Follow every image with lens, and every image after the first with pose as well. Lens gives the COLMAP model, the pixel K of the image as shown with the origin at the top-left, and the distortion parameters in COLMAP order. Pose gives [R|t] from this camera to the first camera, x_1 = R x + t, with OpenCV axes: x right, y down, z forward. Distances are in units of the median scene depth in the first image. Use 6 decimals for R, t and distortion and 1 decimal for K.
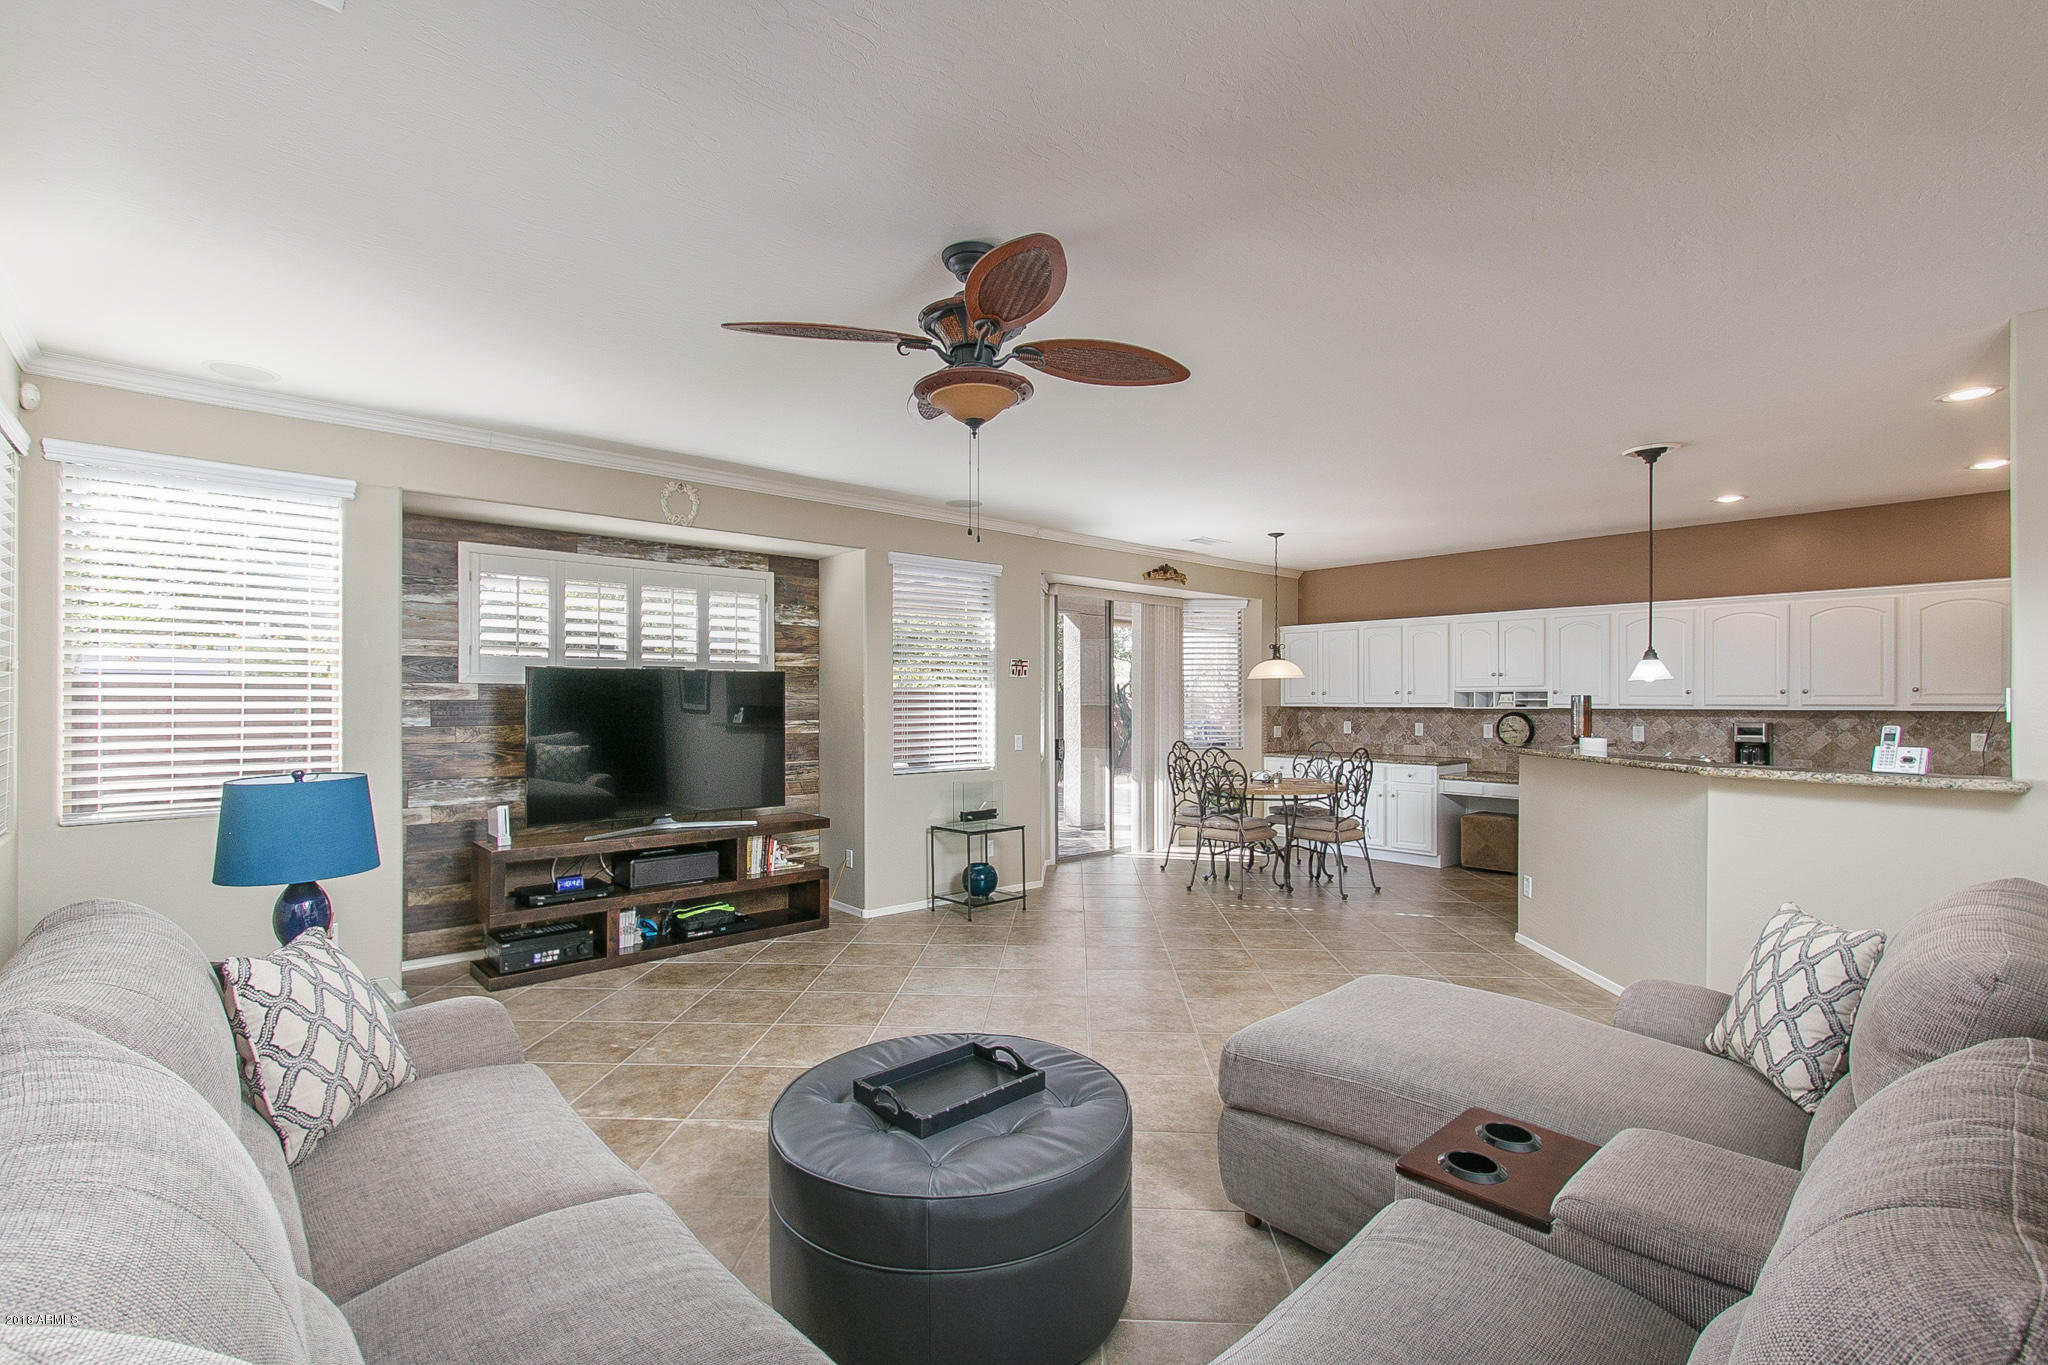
lens RADIAL K [[944.0, 0, 1014.8], [0, 944.0, 697.9], [0, 0, 1]] dist [-0.000676, -0.000280]
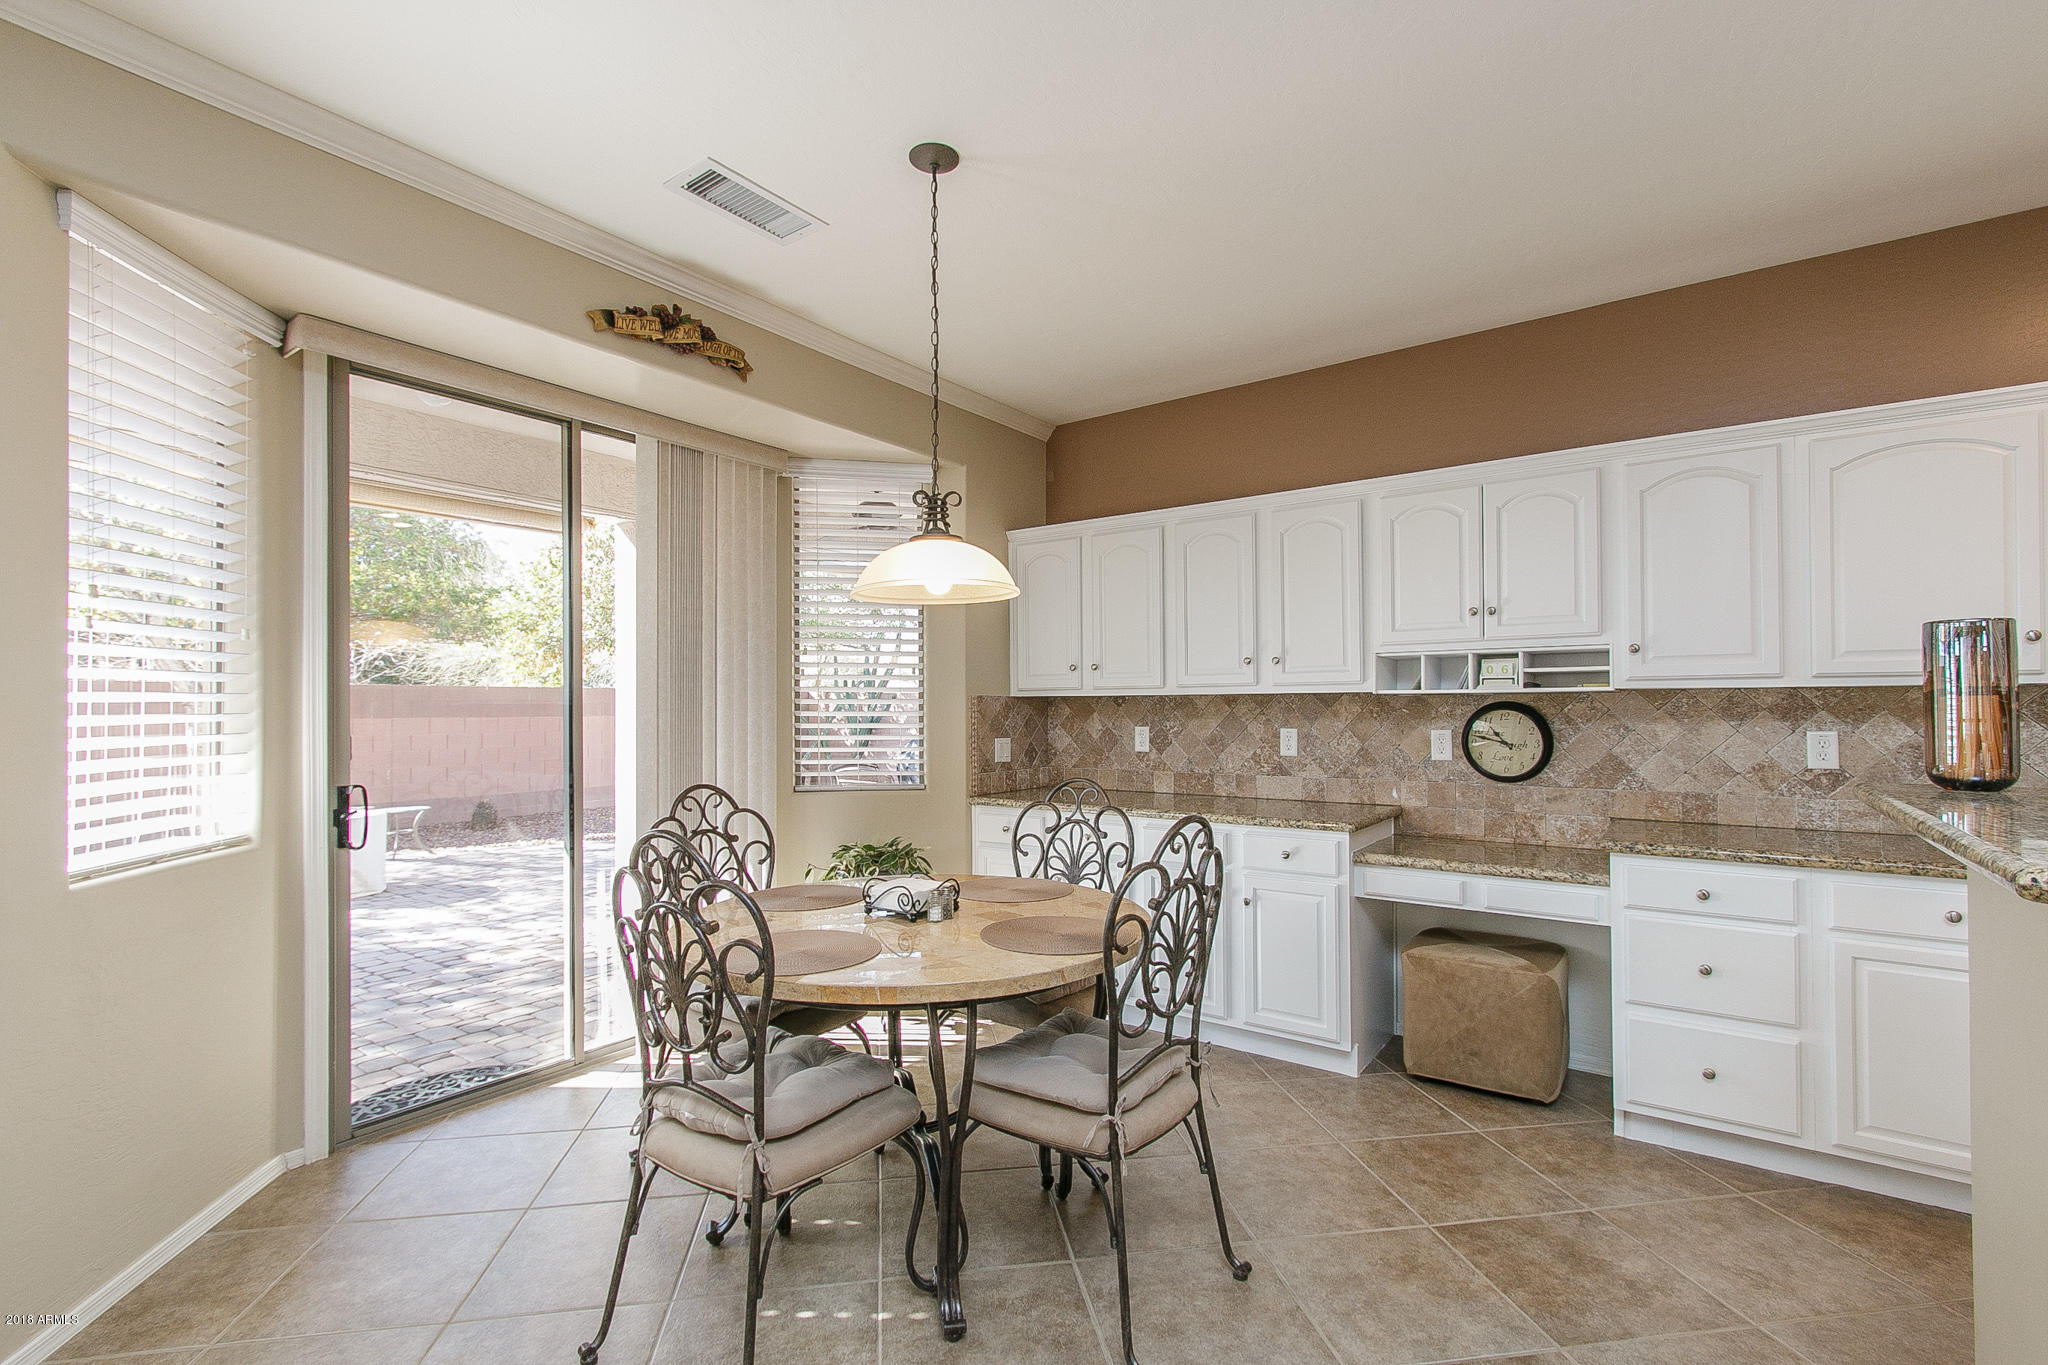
lens RADIAL K [[944.0, 0, 1023.7], [0, 944.0, 694.6], [0, 0, 1]] dist [-0.000676, -0.000280]
pose [[0.976999, -0.002215, 0.213235, 0.213130], [0.004832, 0.999919, -0.011749, 0.015368], [-0.213191, 0.012509, 0.976930, 0.606850]]
